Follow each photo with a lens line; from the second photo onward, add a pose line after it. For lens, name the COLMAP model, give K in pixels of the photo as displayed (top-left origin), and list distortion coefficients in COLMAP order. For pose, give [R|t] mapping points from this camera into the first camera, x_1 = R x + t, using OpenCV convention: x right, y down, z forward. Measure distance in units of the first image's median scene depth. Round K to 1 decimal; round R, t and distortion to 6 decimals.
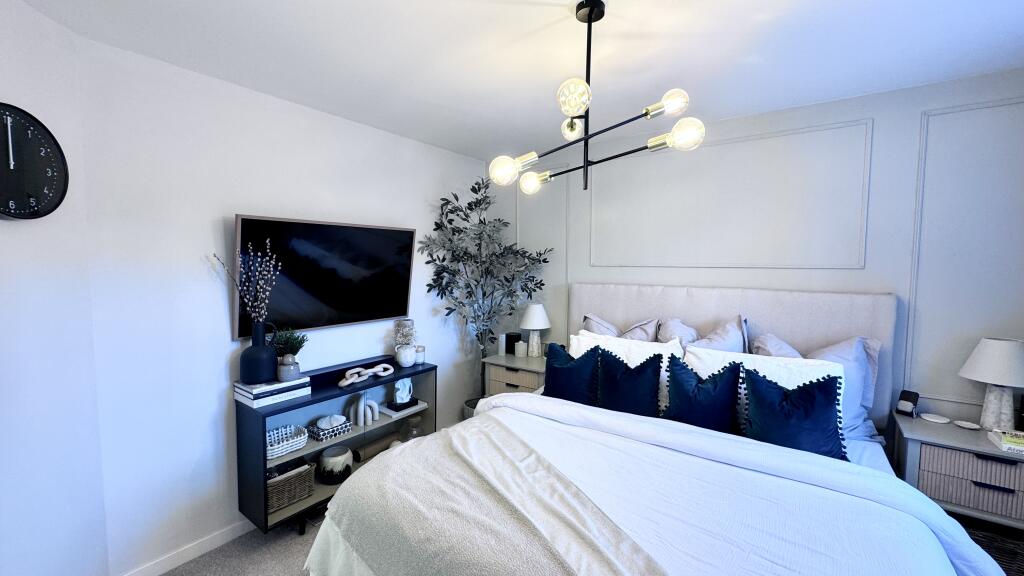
lens RADIAL K [[408.9, 0, 510.8], [0, 408.9, 281.9], [0, 0, 1]] dist [-0.000475, -0.000005]
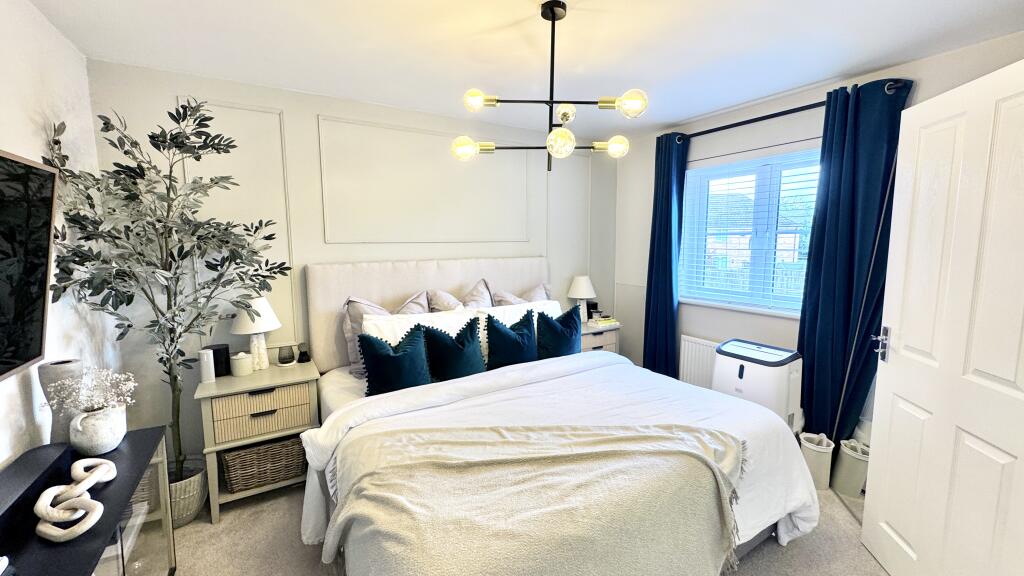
lens RADIAL K [[408.9, 0, 512.2], [0, 408.9, 292.1], [0, 0, 1]] dist [-0.000475, -0.000005]
pose [[0.392082, -0.126981, 0.911125, -0.642837], [0.052402, 0.991902, 0.115689, -0.022908], [-0.918437, 0.002385, 0.395561, 0.455886]]
